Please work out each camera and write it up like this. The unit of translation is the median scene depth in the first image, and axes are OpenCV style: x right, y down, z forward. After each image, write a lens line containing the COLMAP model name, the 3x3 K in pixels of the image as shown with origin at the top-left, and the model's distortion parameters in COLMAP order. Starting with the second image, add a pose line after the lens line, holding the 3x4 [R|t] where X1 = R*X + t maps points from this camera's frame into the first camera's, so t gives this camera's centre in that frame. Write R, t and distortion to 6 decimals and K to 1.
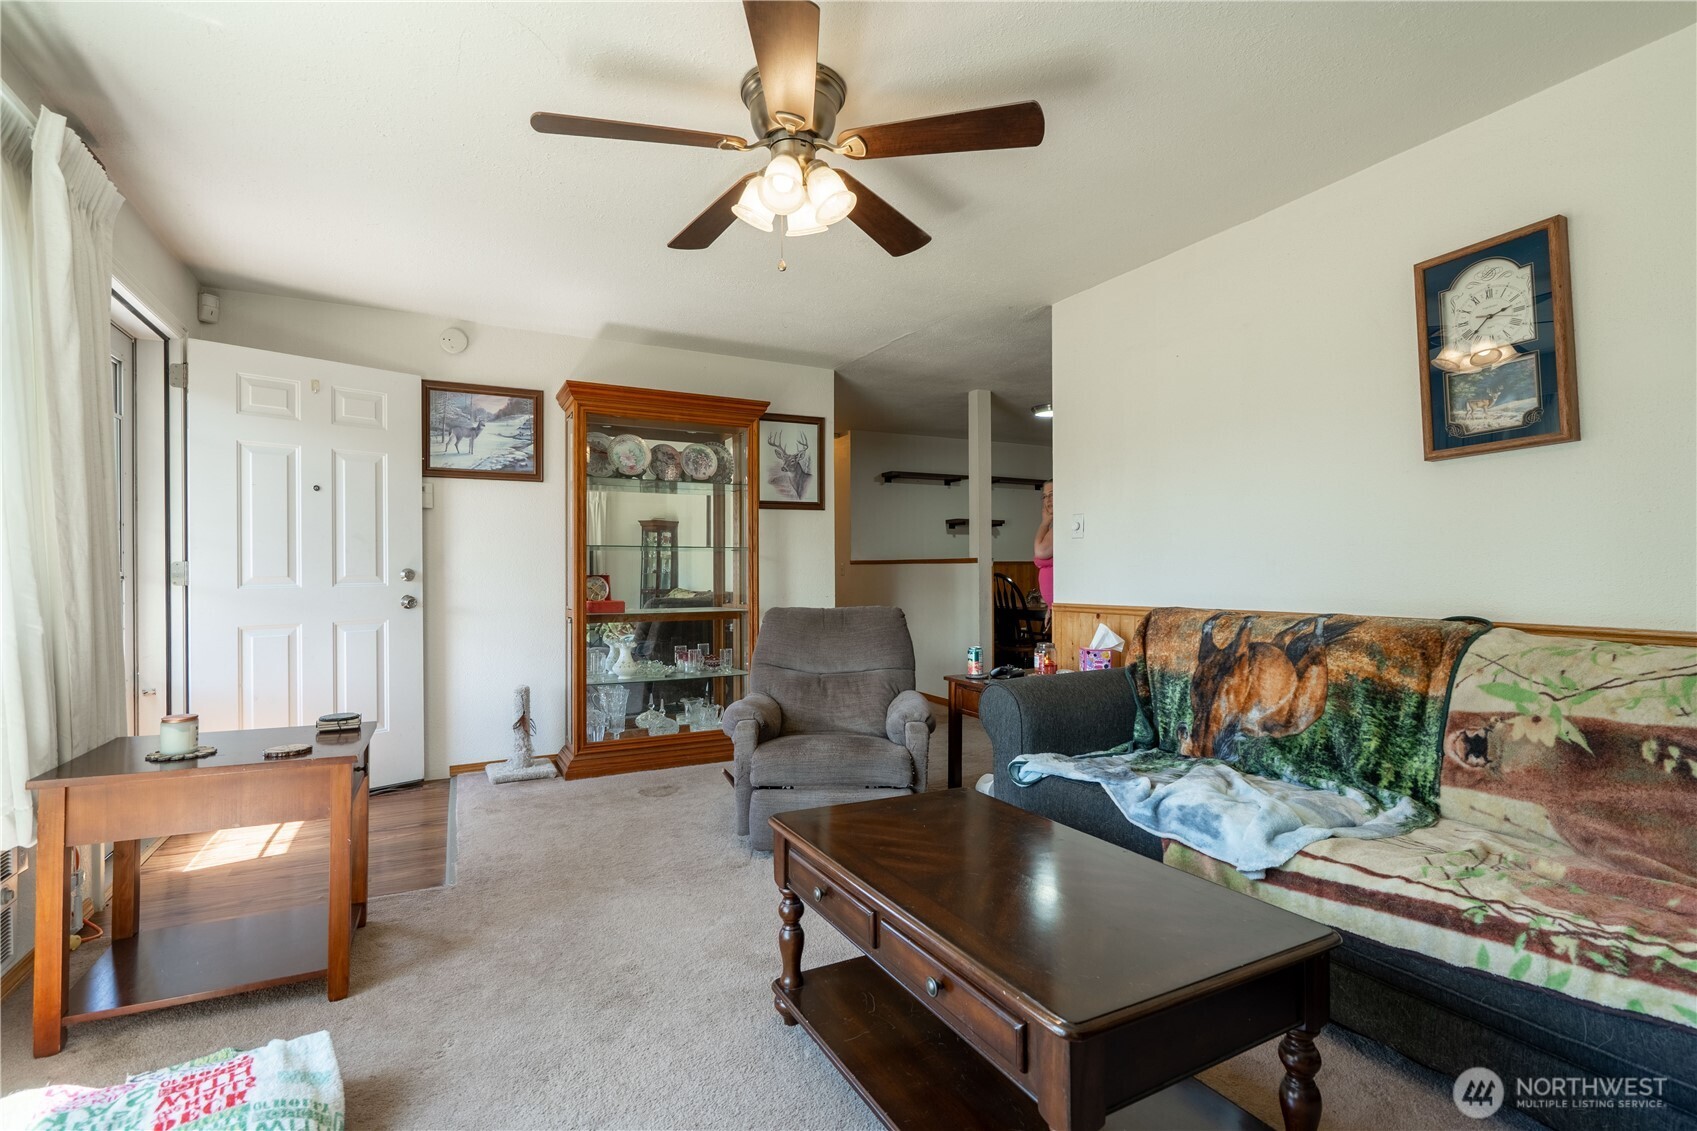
lens RADIAL K [[764.2, 0, 841.6], [0, 764.2, 566.8], [0, 0, 1]] dist [-0.008269, 0.002756]
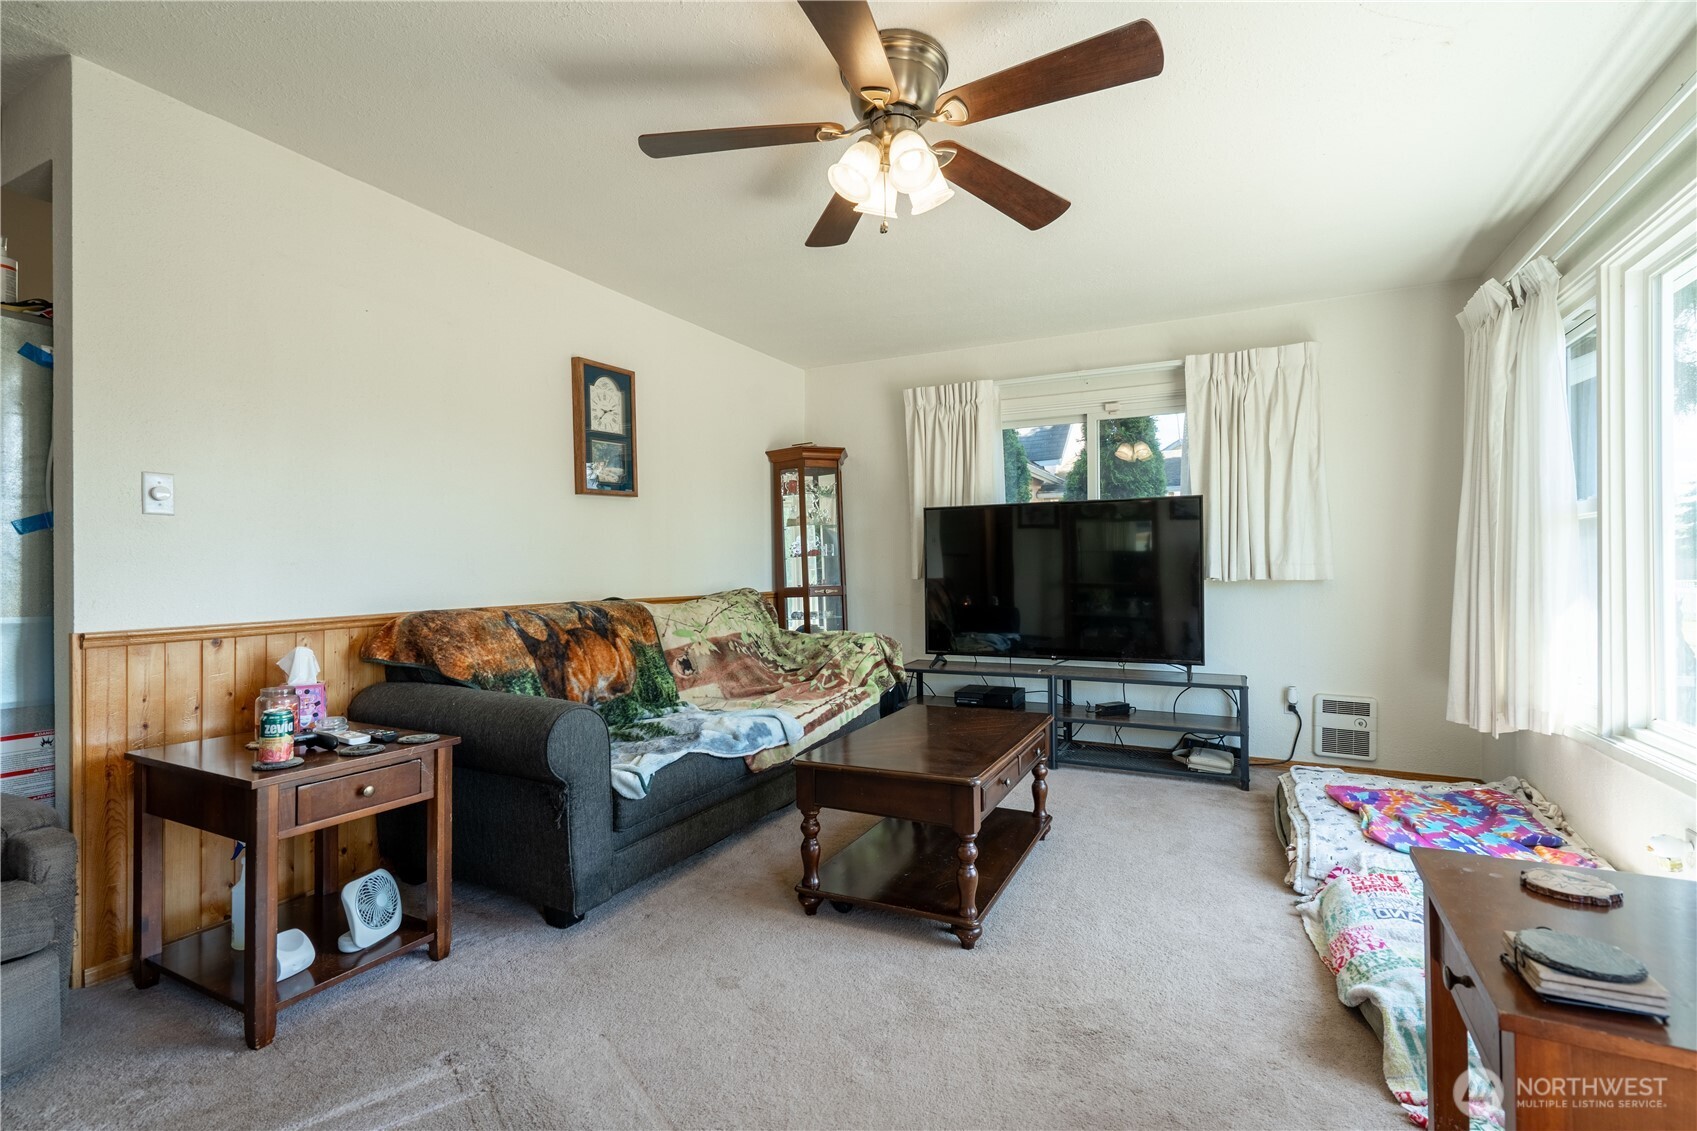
lens RADIAL K [[764.2, 0, 855.9], [0, 764.2, 563.9], [0, 0, 1]] dist [-0.008269, 0.002756]
pose [[-0.602624, 0.011719, 0.797939, -0.438973], [0.002873, 0.999918, -0.012516, 0.009769], [-0.798020, -0.005250, -0.602608, 0.901146]]
